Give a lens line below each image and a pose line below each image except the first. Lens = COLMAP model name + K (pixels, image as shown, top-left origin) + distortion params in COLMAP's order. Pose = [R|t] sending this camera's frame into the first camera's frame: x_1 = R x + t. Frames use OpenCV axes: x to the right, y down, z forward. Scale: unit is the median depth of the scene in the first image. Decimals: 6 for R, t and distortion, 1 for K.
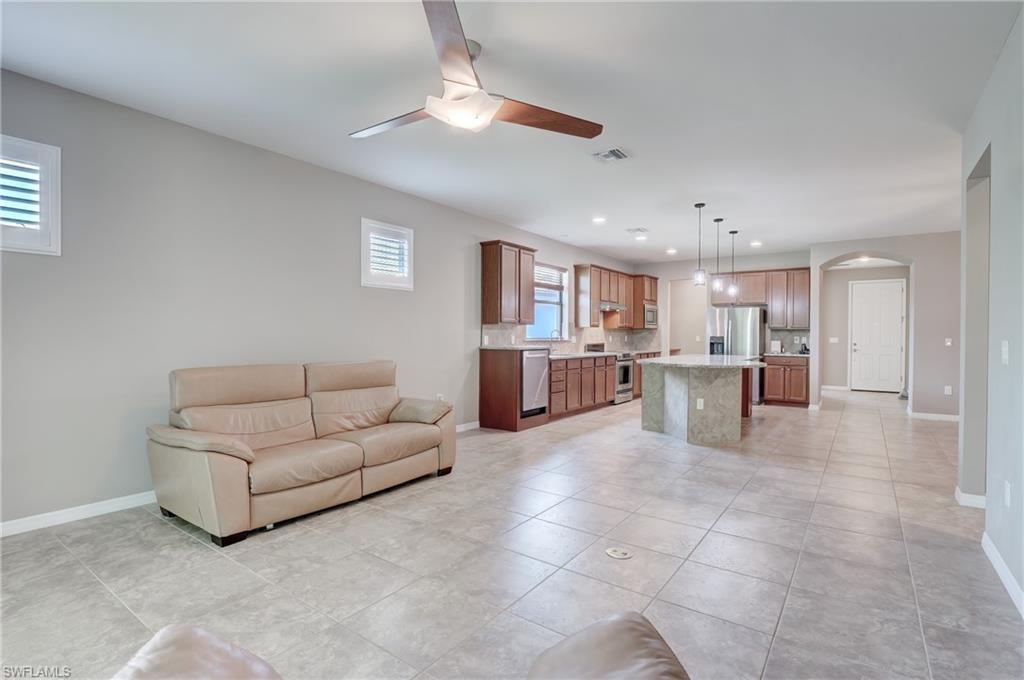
lens RADIAL K [[492.0, 0, 509.5], [0, 492.0, 336.2], [0, 0, 1]] dist [-0.010335, -0.004741]
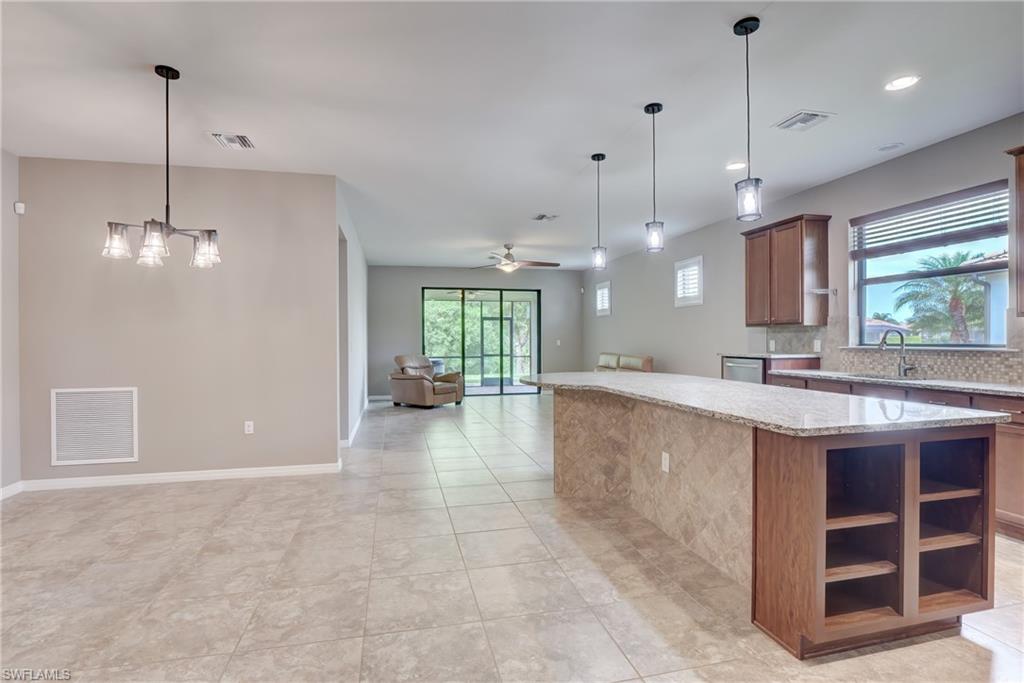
lens RADIAL K [[495.5, 0, 512.0], [0, 495.5, 341.5], [0, 0, 1]] dist [-0.010459, -0.000029]
pose [[-0.651260, 0.001237, -0.758854, 0.711401], [-0.000896, 0.999997, 0.002399, -0.000477], [0.758854, 0.002242, -0.651257, 0.962053]]
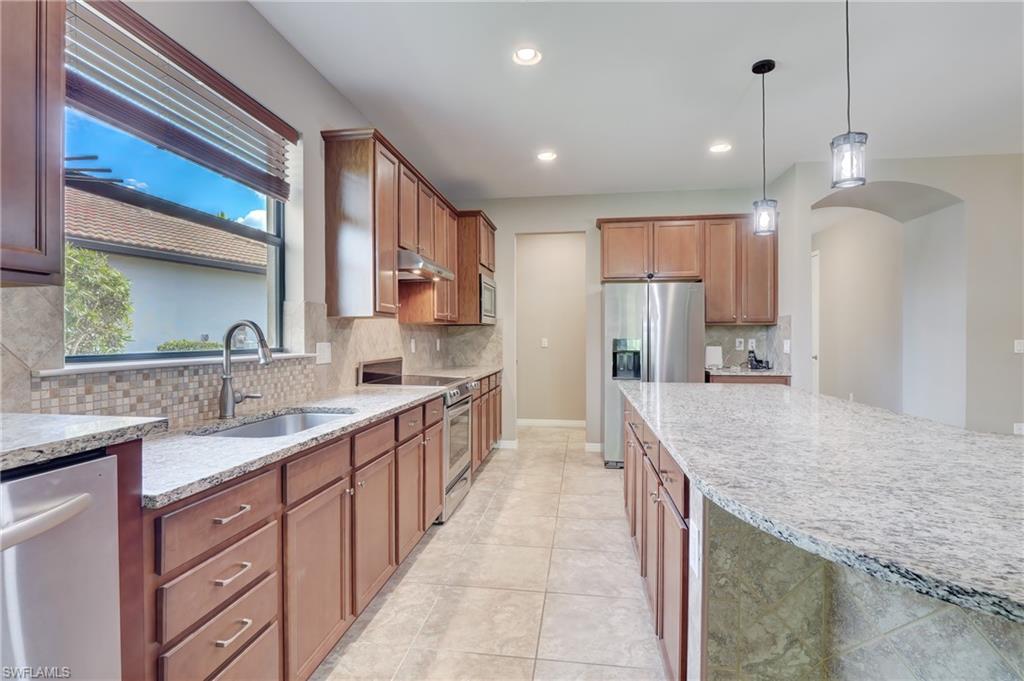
lens RADIAL K [[492.0, 0, 509.5], [0, 492.0, 336.7], [0, 0, 1]] dist [-0.010335, -0.004741]
pose [[0.887655, -0.007567, 0.460446, 0.091159], [0.008368, 0.999965, 0.000301, -0.003631], [-0.460432, 0.003586, 0.887688, 0.661121]]
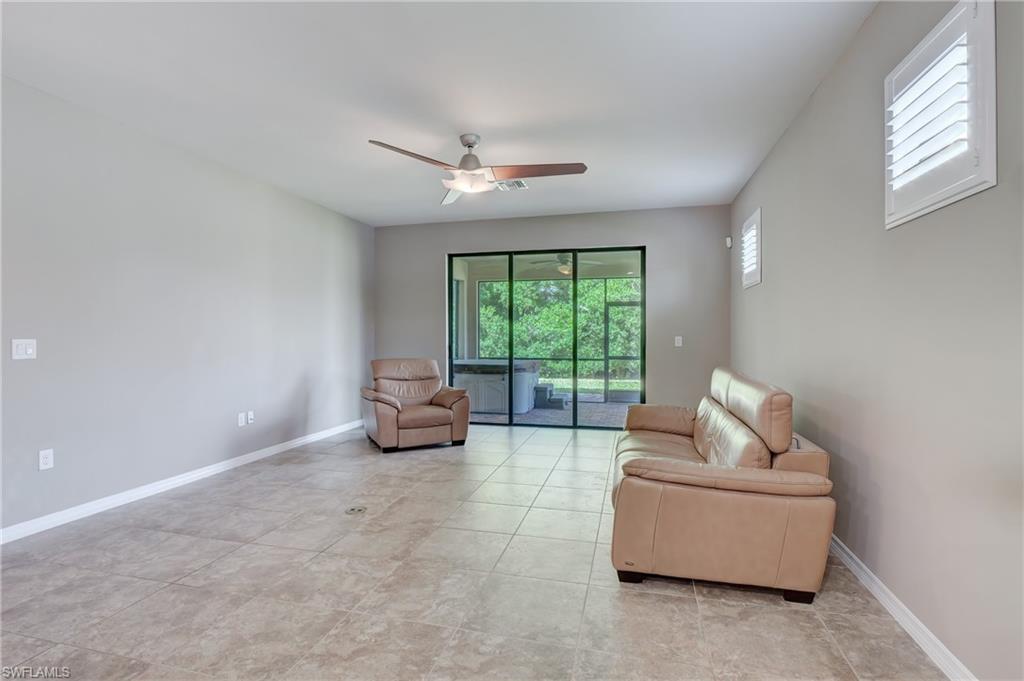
lens RADIAL K [[492.0, 0, 509.5], [0, 492.0, 336.7], [0, 0, 1]] dist [-0.010335, -0.004741]
pose [[-0.930203, -0.003639, -0.367028, 0.106840], [-0.006507, 0.999957, 0.006576, -0.003910], [0.366988, 0.008505, -0.930187, 0.766477]]
